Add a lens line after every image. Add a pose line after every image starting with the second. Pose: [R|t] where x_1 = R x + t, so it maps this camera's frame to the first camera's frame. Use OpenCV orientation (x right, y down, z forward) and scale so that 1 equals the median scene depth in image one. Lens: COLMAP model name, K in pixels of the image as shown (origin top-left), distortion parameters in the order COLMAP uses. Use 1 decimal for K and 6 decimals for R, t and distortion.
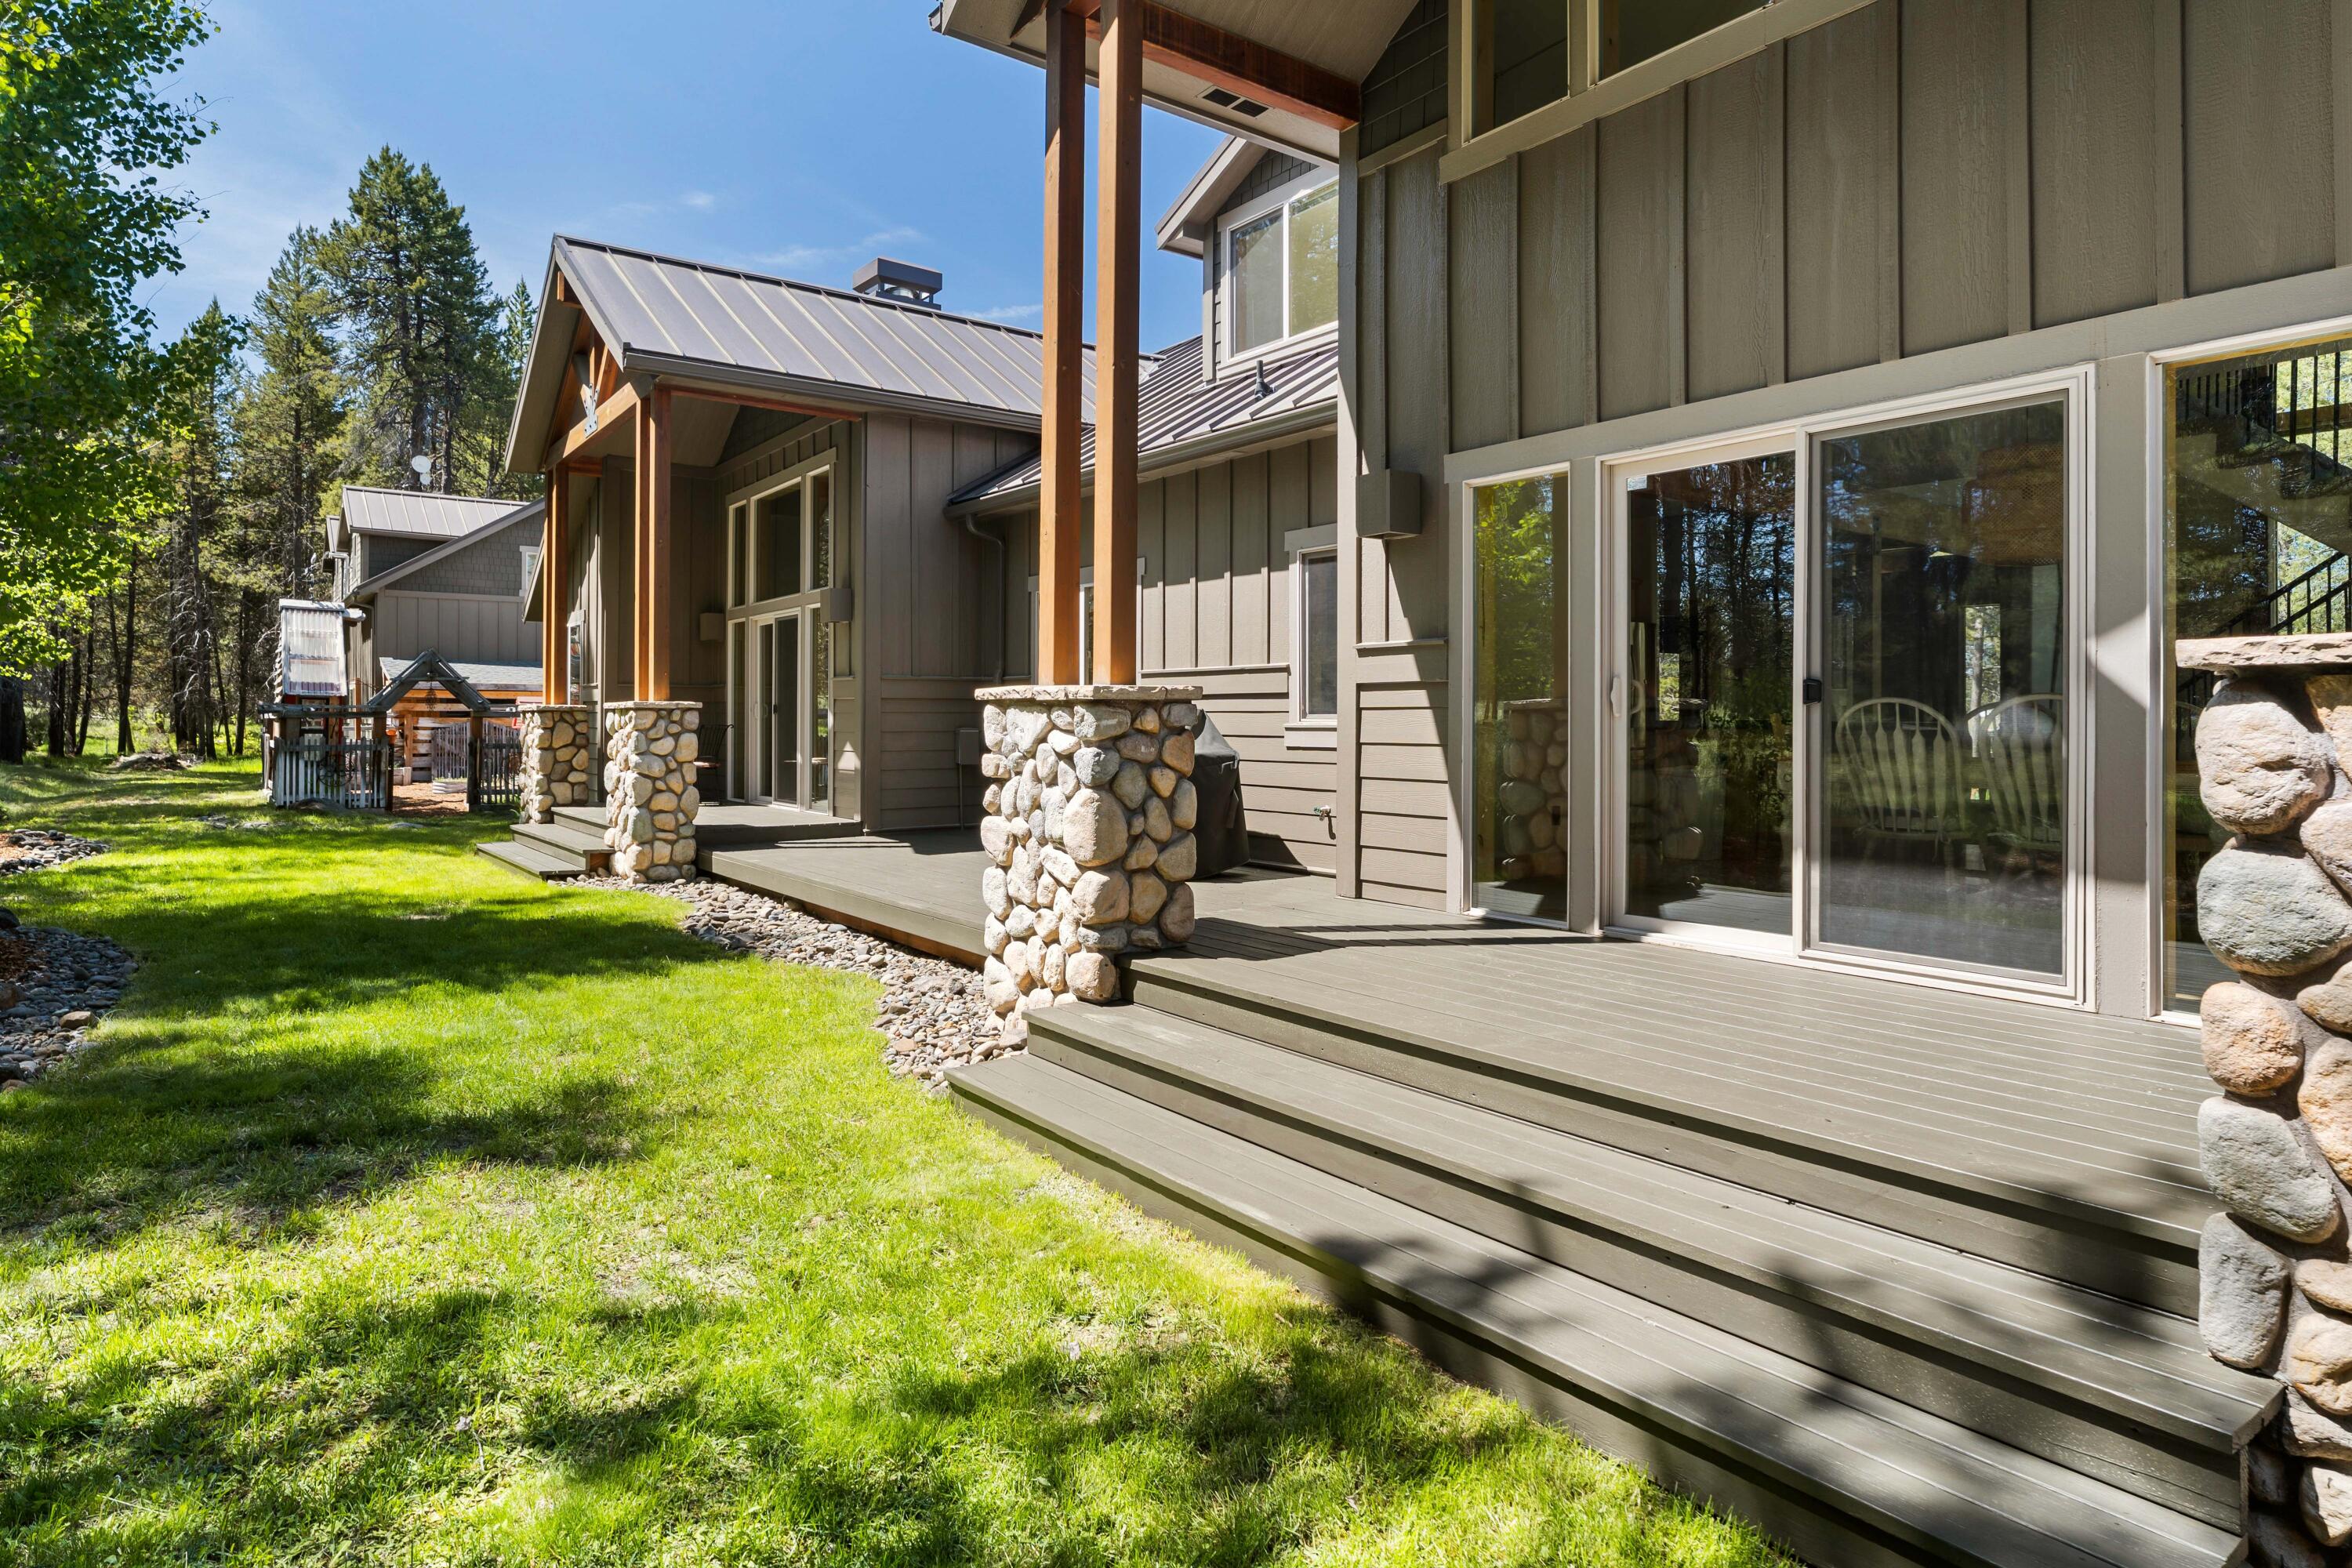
lens RADIAL K [[1276.3, 0, 1160.8], [0, 1276.3, 725.5], [0, 0, 1]] dist [-0.002228, -0.001773]
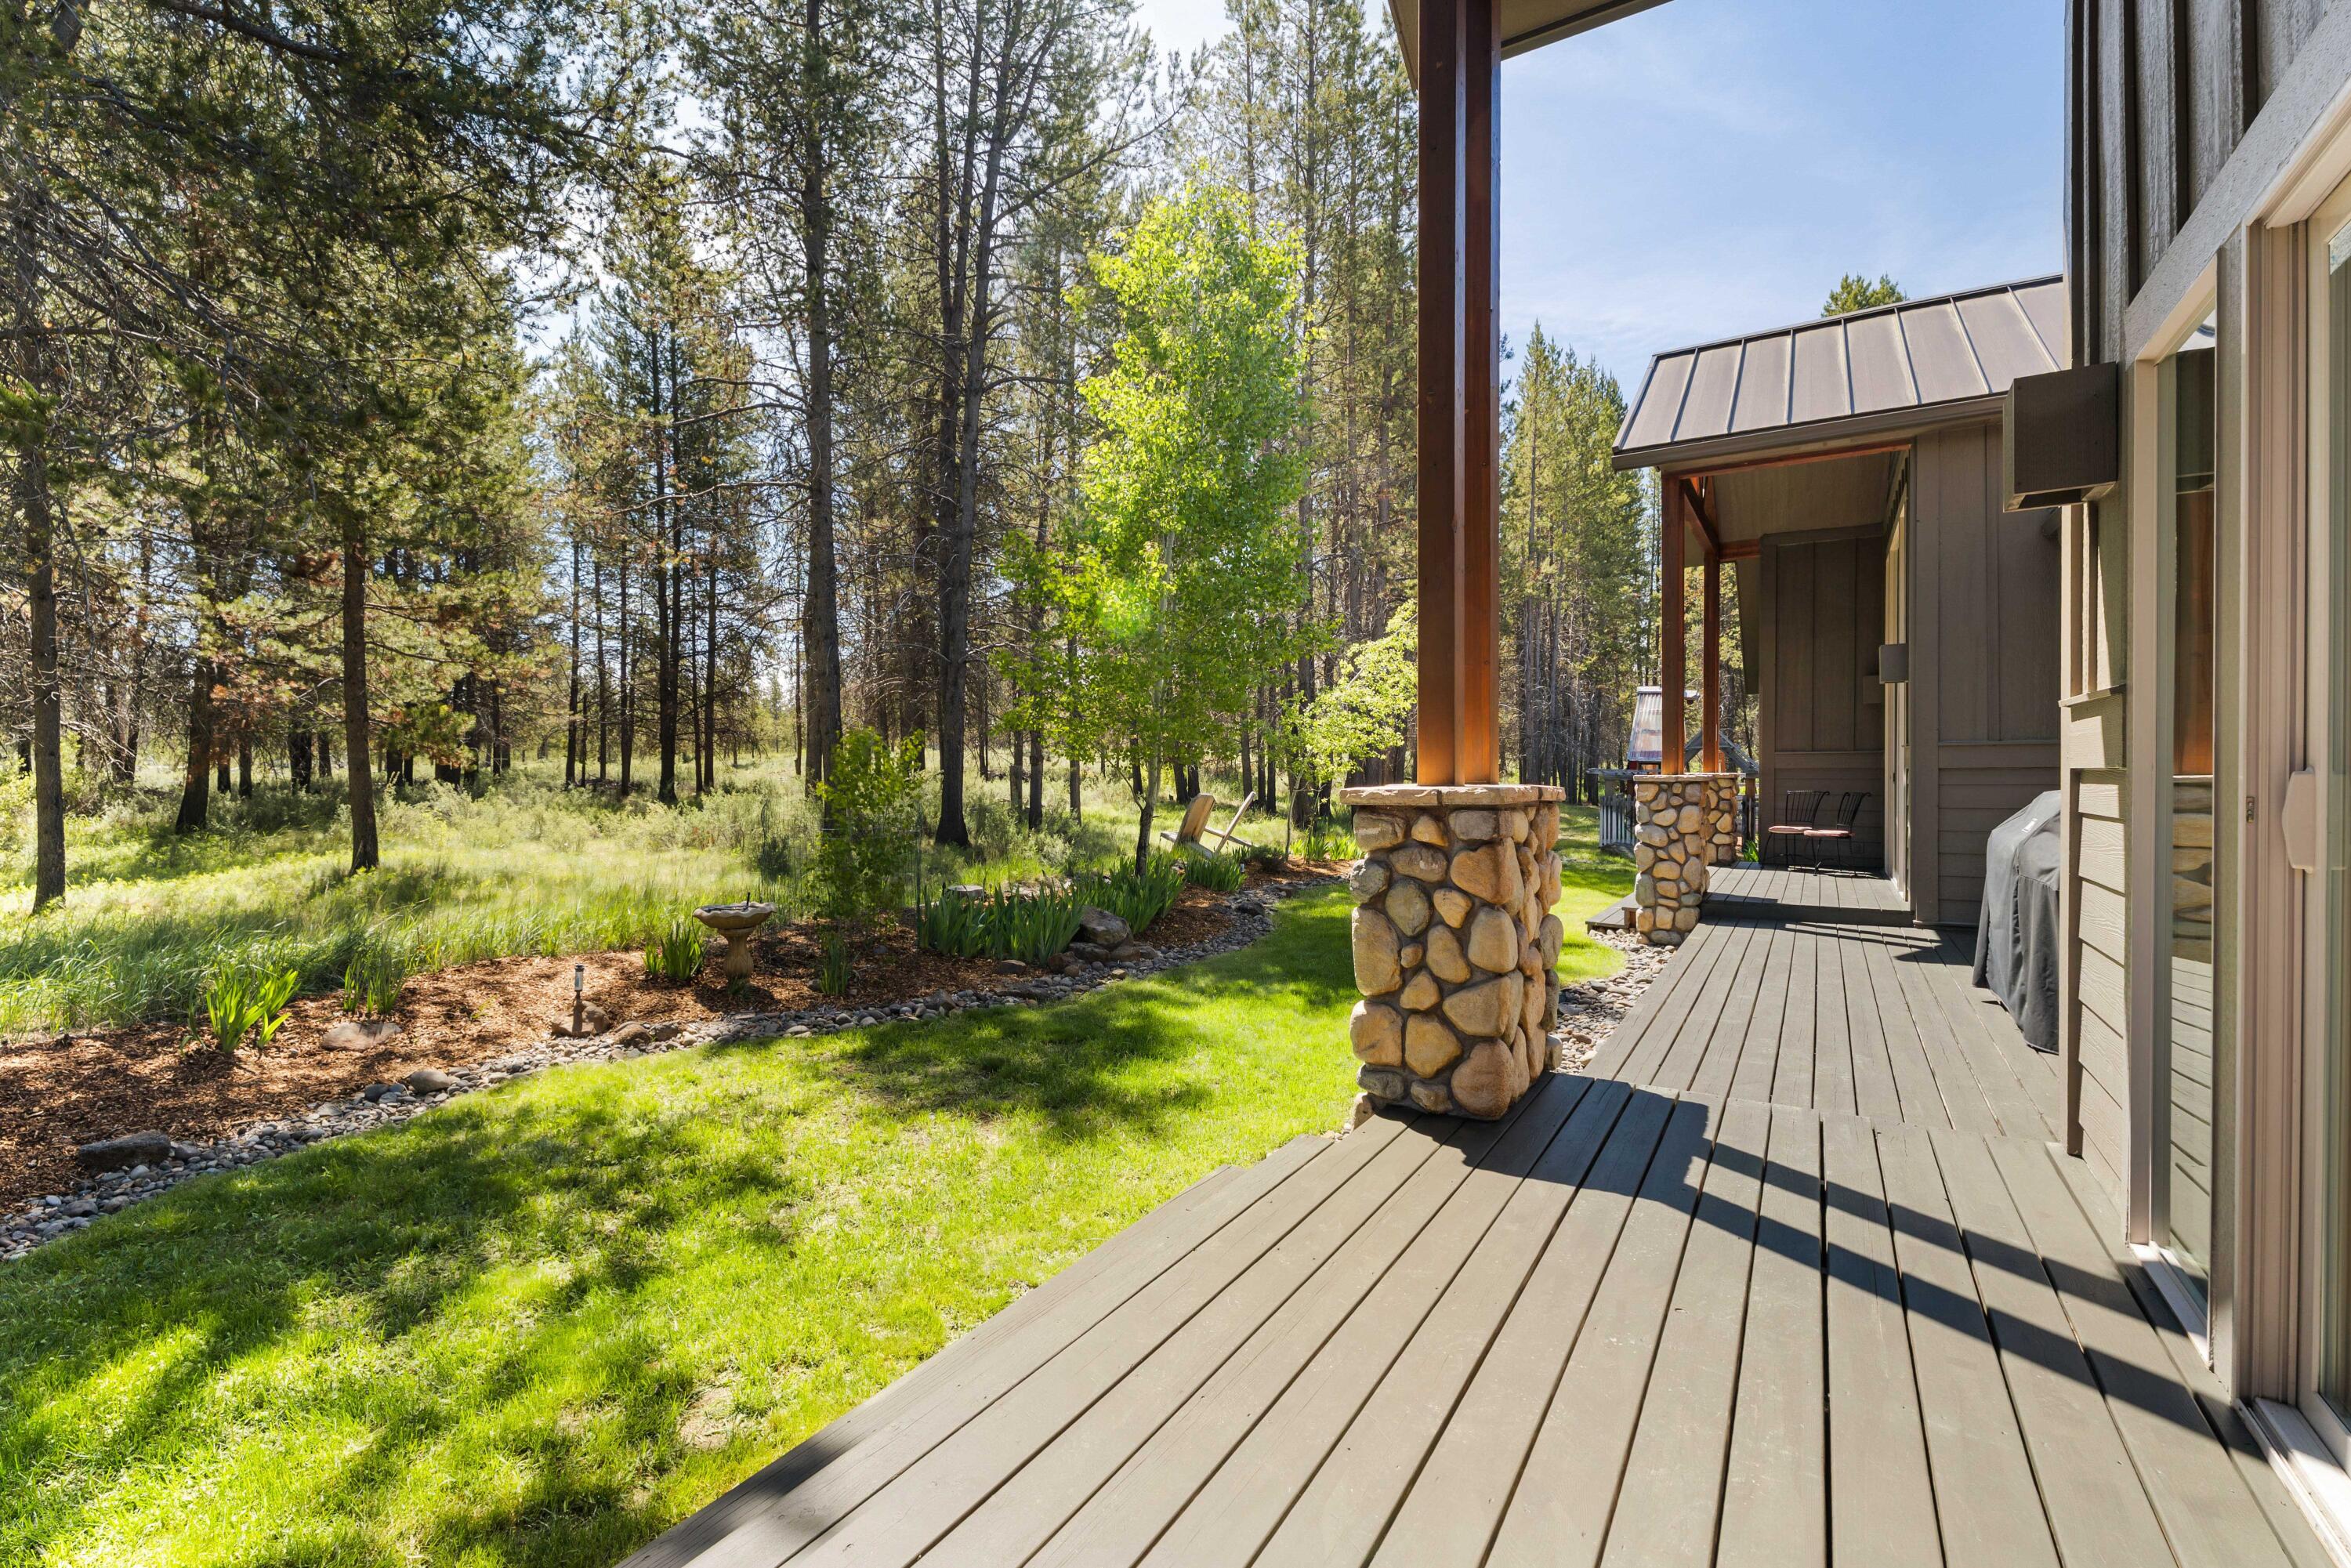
lens RADIAL K [[1063.6, 0, 1175.5], [0, 1063.6, 784.0], [0, 0, 1]] dist [0.017882, 0.000349]
pose [[0.376098, 0.007329, -0.926551, 0.533472], [0.001748, 0.999961, 0.008619, -0.038451], [0.926578, -0.004861, 0.376070, 0.560573]]
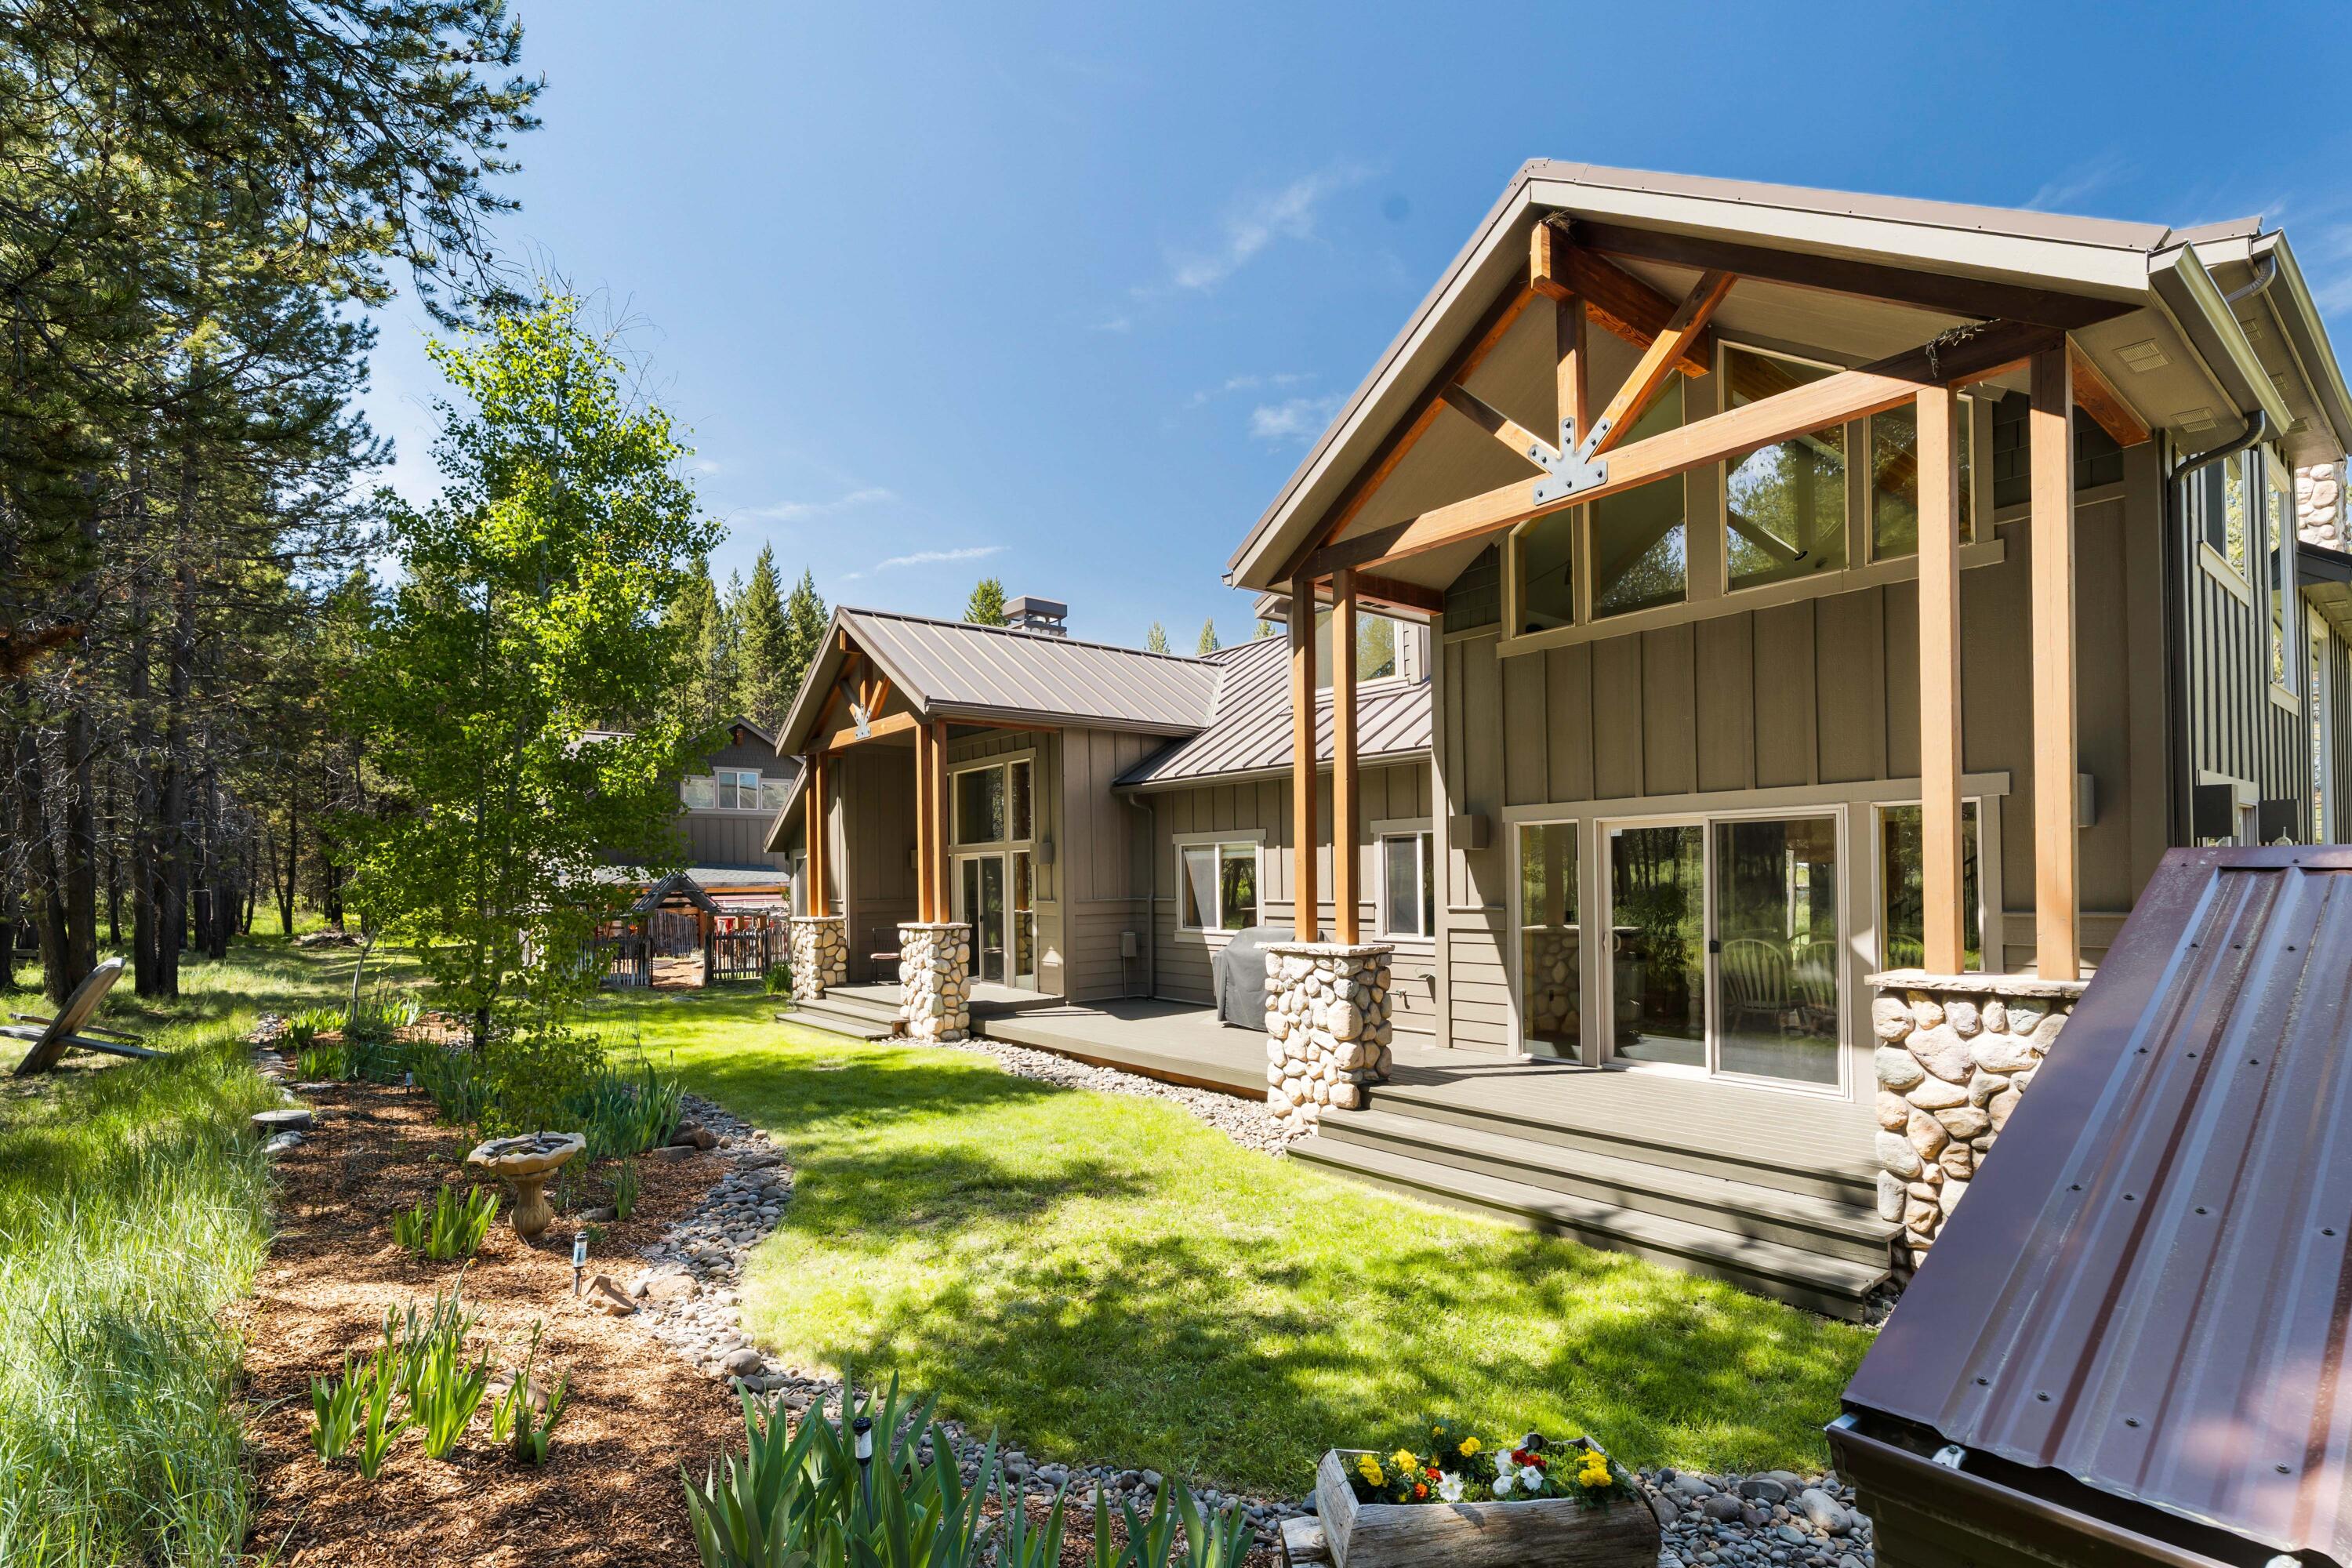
lens RADIAL K [[1059.3, 0, 1133.1], [0, 1059.3, 896.9], [0, 0, 1]] dist [0.008893, 0.000287]
pose [[0.999595, -0.023126, 0.016595, -0.374070], [0.022895, 0.999640, 0.013977, -0.129763], [-0.016912, -0.013591, 0.999765, -0.573107]]
